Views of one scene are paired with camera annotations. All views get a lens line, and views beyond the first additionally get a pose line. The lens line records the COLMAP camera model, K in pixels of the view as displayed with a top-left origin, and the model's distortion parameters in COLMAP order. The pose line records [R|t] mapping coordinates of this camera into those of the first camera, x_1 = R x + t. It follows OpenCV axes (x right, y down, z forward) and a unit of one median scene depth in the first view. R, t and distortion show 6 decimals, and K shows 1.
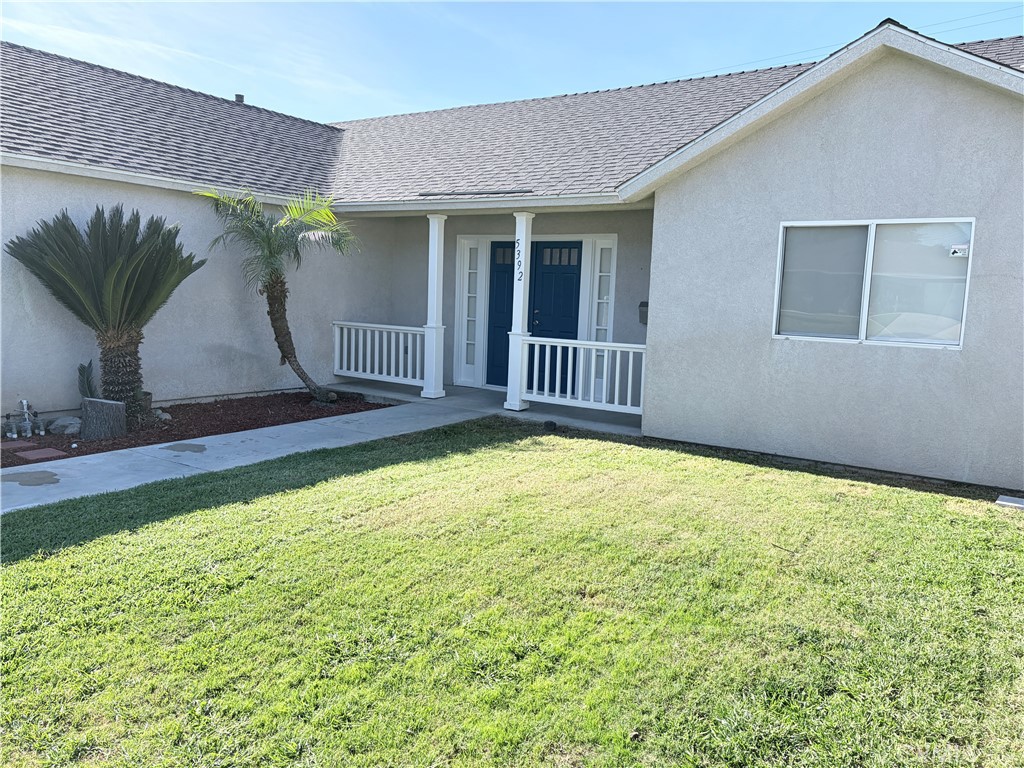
lens RADIAL K [[763.7, 0, 512.0], [0, 763.7, 385.1], [0, 0, 1]] dist [0.002987, -0.000509]
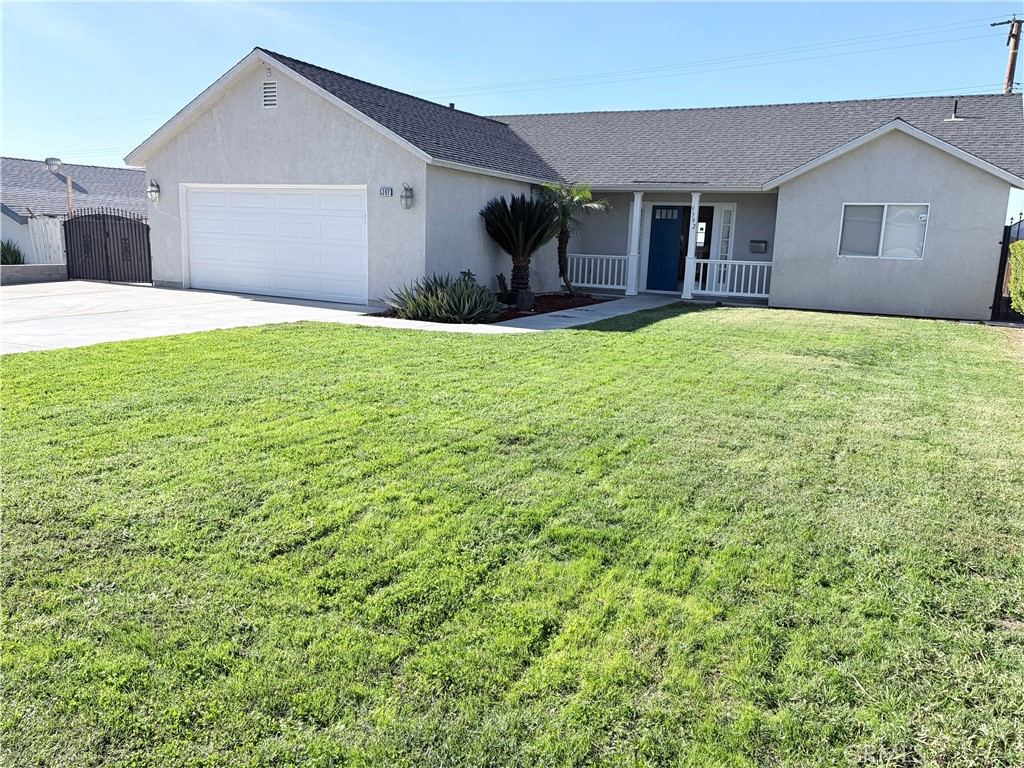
lens RADIAL K [[763.7, 0, 512.2], [0, 763.7, 385.1], [0, 0, 1]] dist [0.002987, -0.000509]
pose [[0.994938, -0.025781, 0.097125, -0.729670], [0.018268, 0.996828, 0.077455, 0.106829], [-0.098814, -0.075288, 0.992254, -0.994068]]
